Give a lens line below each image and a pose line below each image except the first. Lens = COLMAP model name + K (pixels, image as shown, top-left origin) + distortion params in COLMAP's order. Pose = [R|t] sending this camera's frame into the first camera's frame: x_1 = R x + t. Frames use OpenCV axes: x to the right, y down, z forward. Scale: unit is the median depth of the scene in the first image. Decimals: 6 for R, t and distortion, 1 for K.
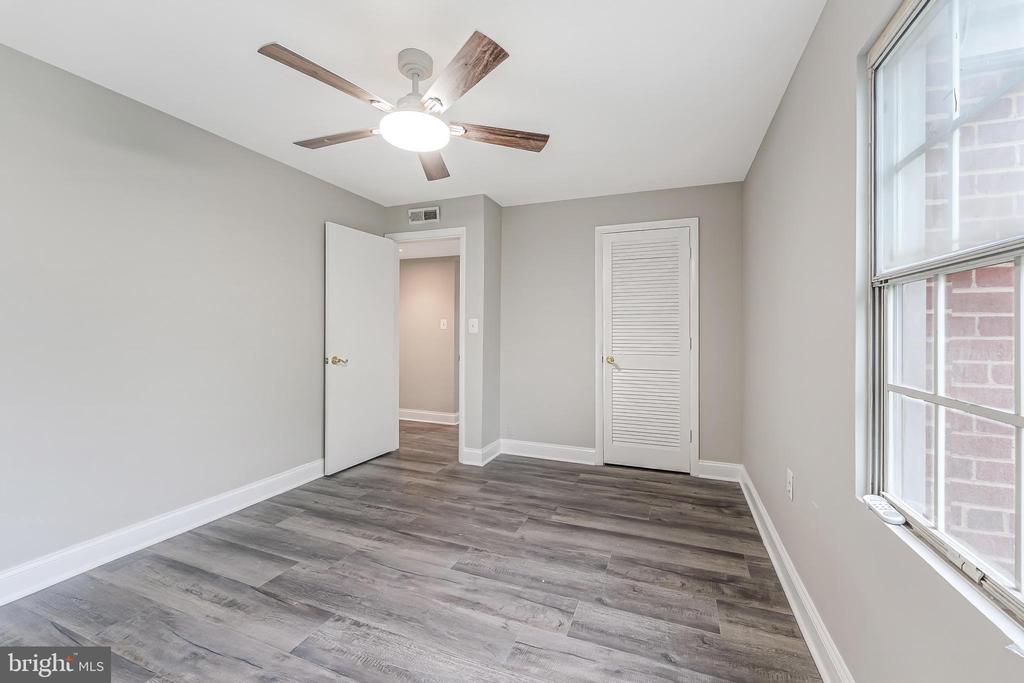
lens RADIAL K [[411.3, 0, 517.7], [0, 411.3, 334.9], [0, 0, 1]] dist [0.001014, -0.000973]
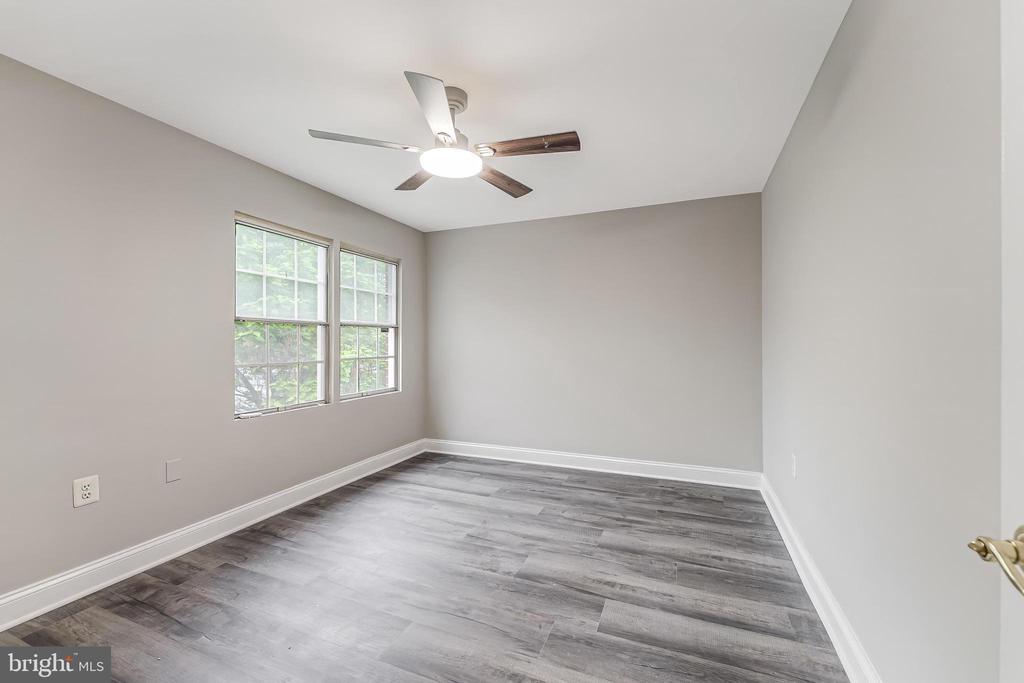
lens RADIAL K [[411.3, 0, 513.3], [0, 411.3, 336.8], [0, 0, 1]] dist [0.001014, -0.000973]
pose [[-0.999537, -0.006701, 0.029687, -0.377887], [-0.006827, 0.999968, -0.004169, -0.019371], [-0.029658, -0.004370, -0.999551, 1.770399]]
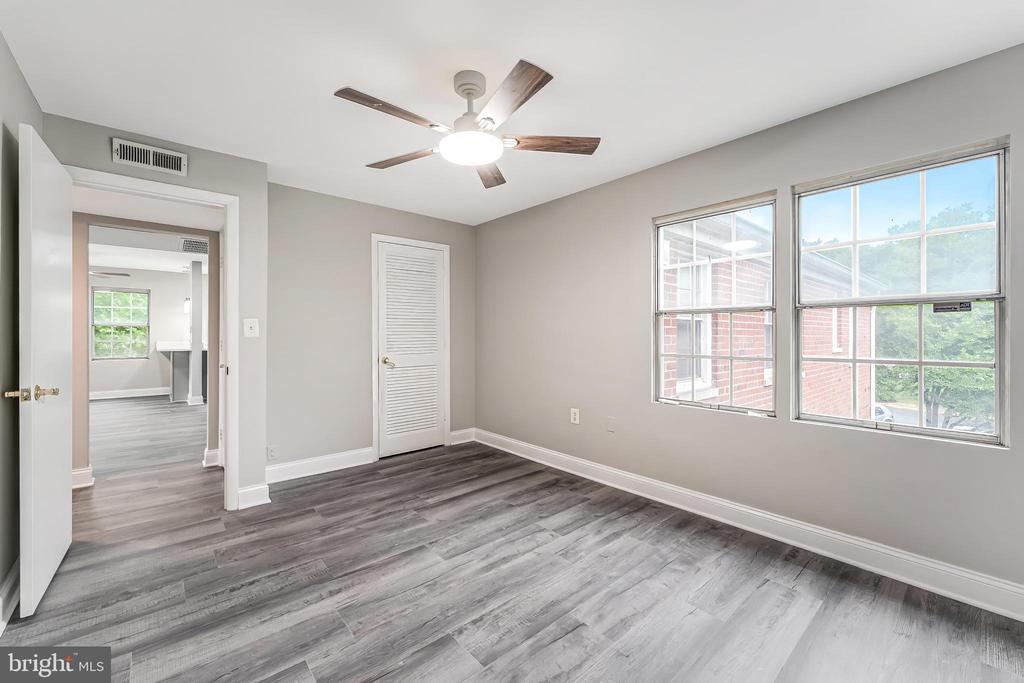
lens RADIAL K [[411.3, 0, 514.1], [0, 411.3, 335.2], [0, 0, 1]] dist [0.001014, -0.000973]
pose [[0.467632, -0.009000, 0.883878, -0.961586], [0.011596, 0.999925, 0.004047, -0.007868], [-0.883847, 0.008357, 0.467701, 0.335506]]
